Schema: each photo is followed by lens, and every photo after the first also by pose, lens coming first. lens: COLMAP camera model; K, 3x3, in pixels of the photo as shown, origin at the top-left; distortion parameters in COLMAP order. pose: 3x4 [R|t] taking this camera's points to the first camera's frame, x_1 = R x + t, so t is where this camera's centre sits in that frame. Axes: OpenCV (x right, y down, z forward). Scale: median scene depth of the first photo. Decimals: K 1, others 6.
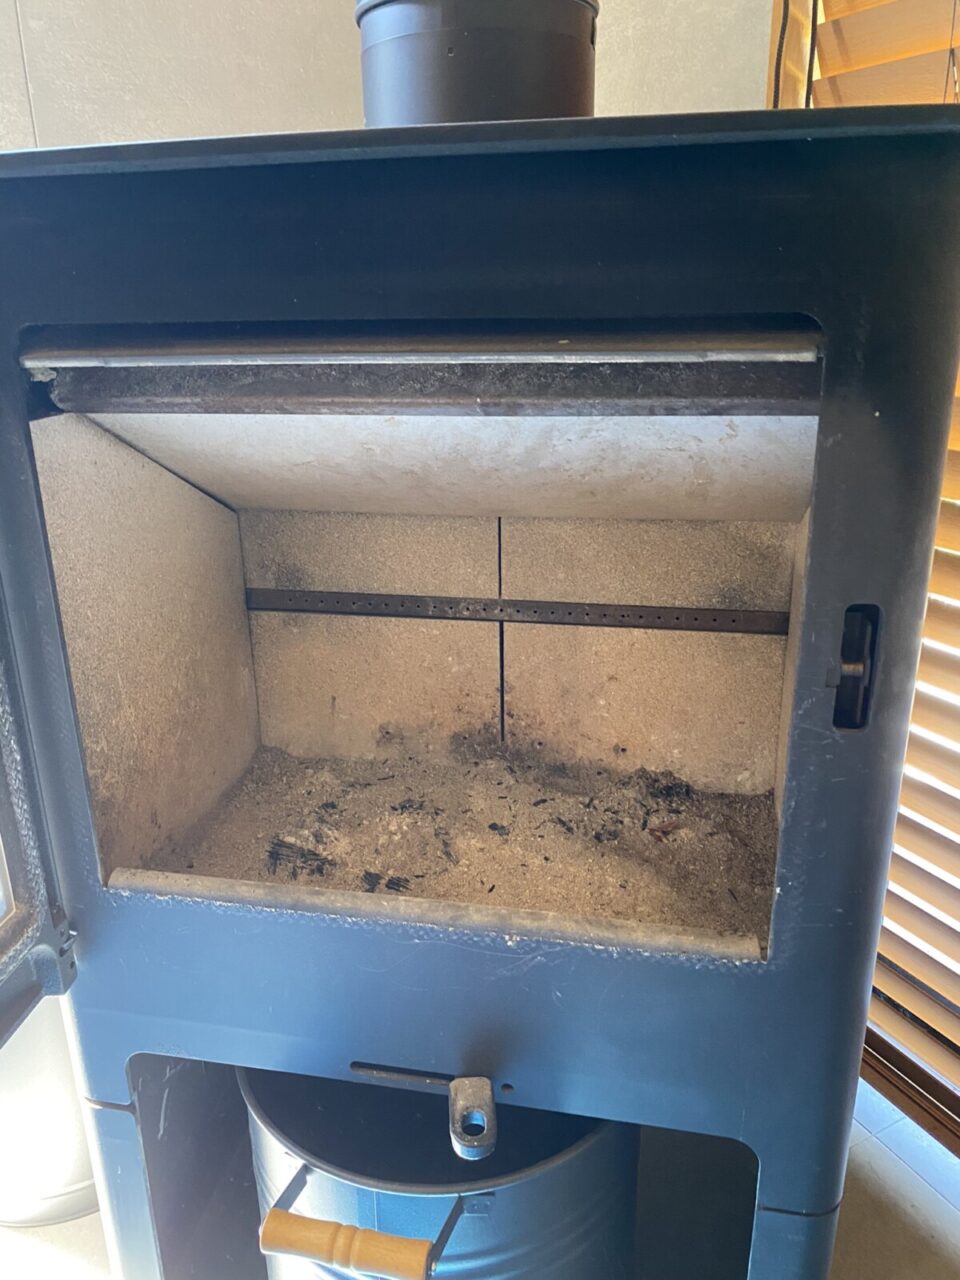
lens RADIAL K [[932.4, 0, 485.5], [0, 932.4, 641.1], [0, 0, 1]] dist [-0.002311, -0.009826]
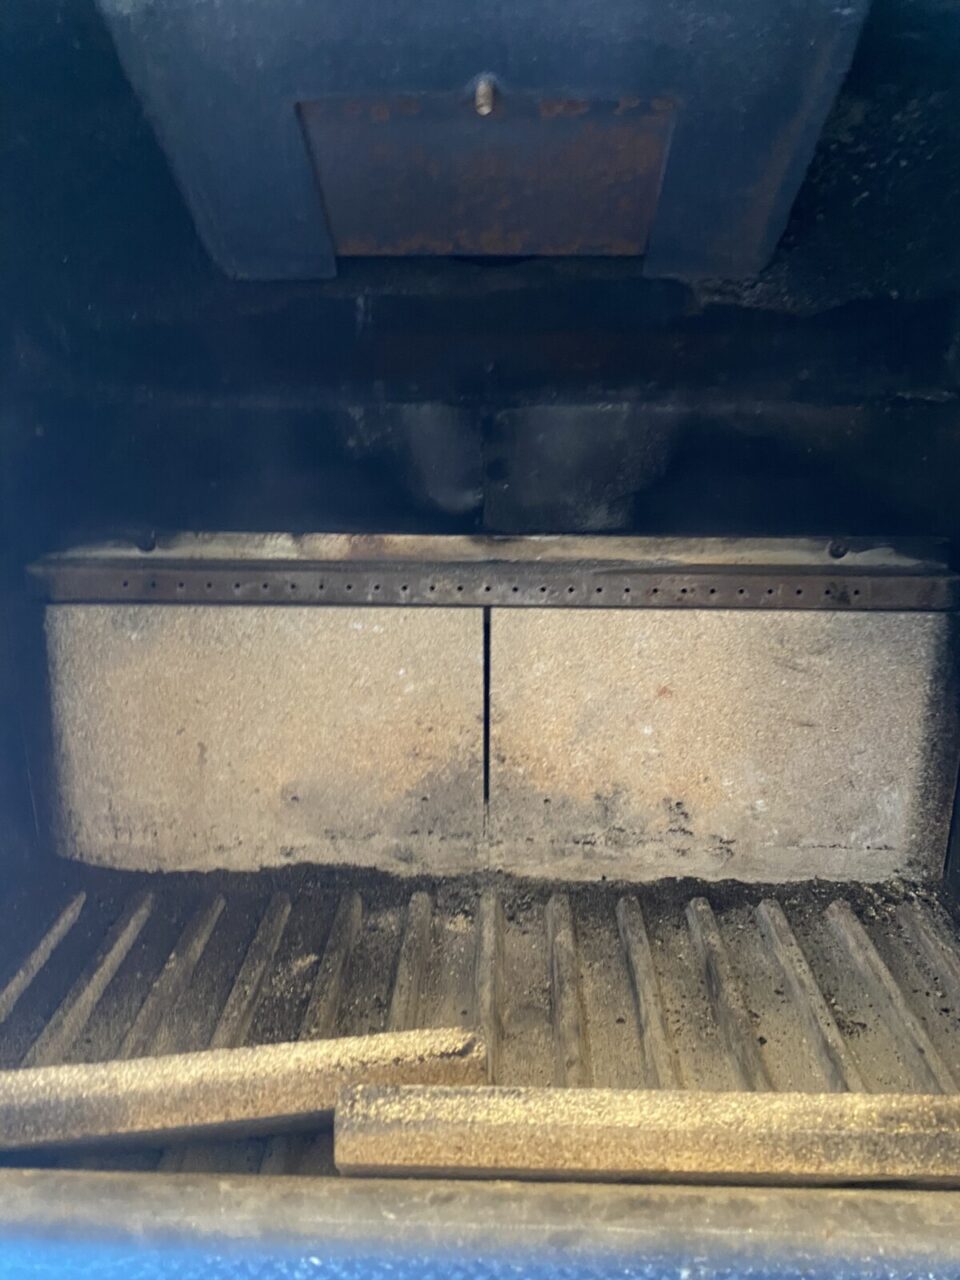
lens RADIAL K [[932.4, 0, 481.8], [0, 932.4, 630.0], [0, 0, 1]] dist [-0.002311, -0.009826]
pose [[0.983668, -0.029669, 0.177531, -0.101191], [0.038653, 0.998130, -0.047358, 0.024141], [-0.175794, 0.053446, 0.982975, 0.413813]]
